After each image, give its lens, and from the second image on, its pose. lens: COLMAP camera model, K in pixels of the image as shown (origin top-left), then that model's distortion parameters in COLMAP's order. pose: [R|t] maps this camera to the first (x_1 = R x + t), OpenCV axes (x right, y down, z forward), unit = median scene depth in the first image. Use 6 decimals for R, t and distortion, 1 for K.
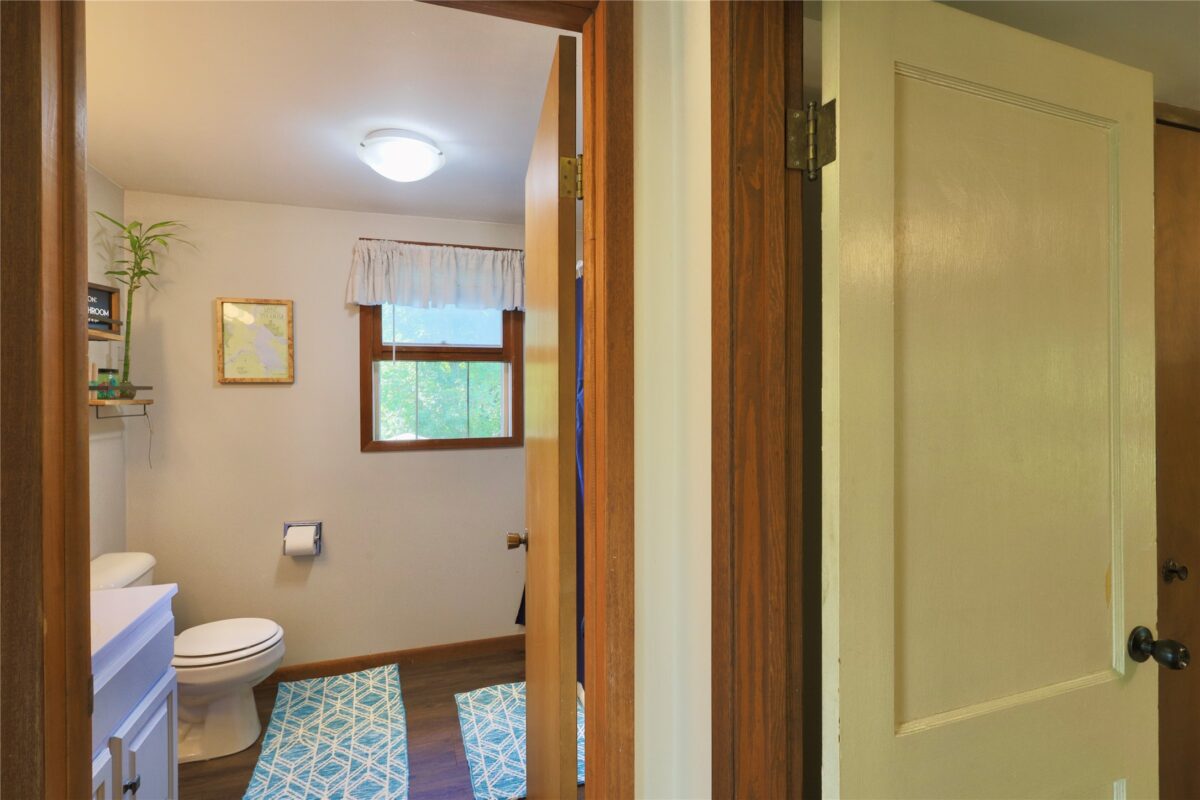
lens RADIAL K [[591.9, 0, 599.4], [0, 591.9, 398.6], [0, 0, 1]] dist [-0.000318, 0.002097]
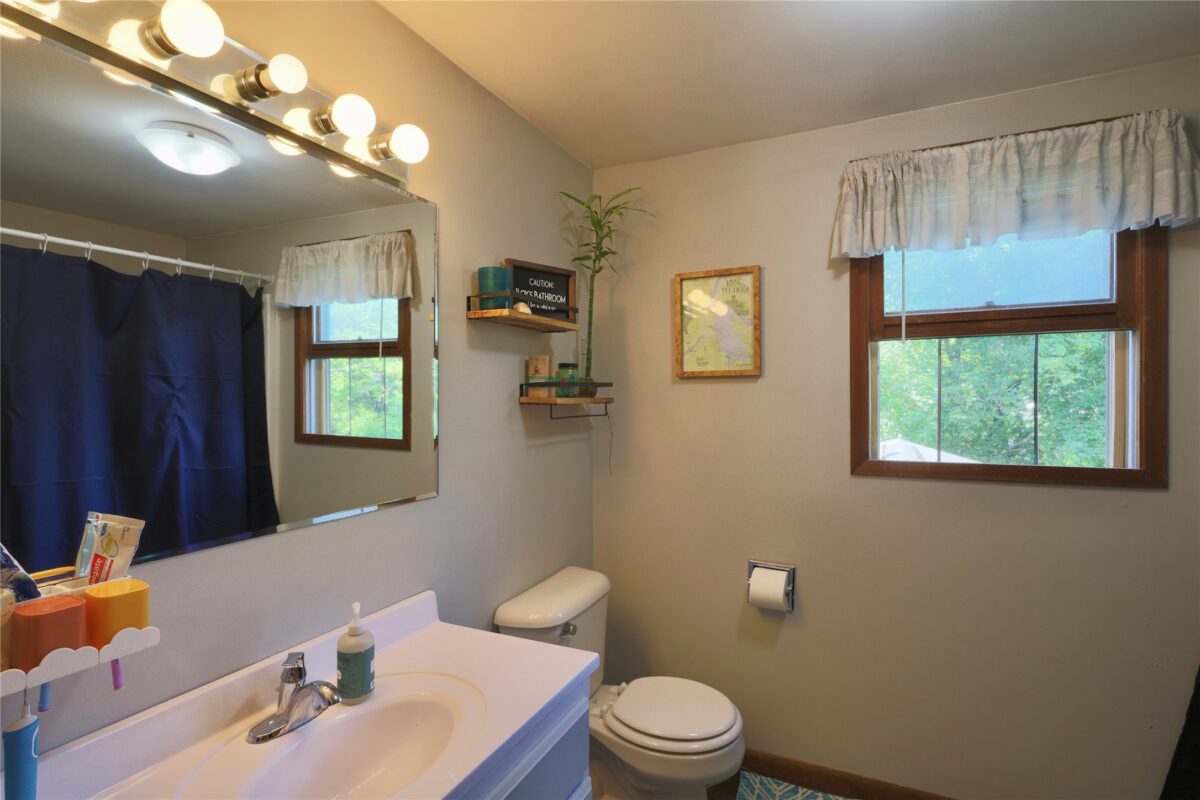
lens RADIAL K [[591.9, 0, 596.6], [0, 591.9, 401.9], [0, 0, 1]] dist [-0.000318, 0.002097]
pose [[0.717354, 0.006346, -0.696680, -0.143204], [-0.001653, 0.999971, 0.007407, 0.001333], [0.696707, -0.004162, 0.717344, 0.317470]]
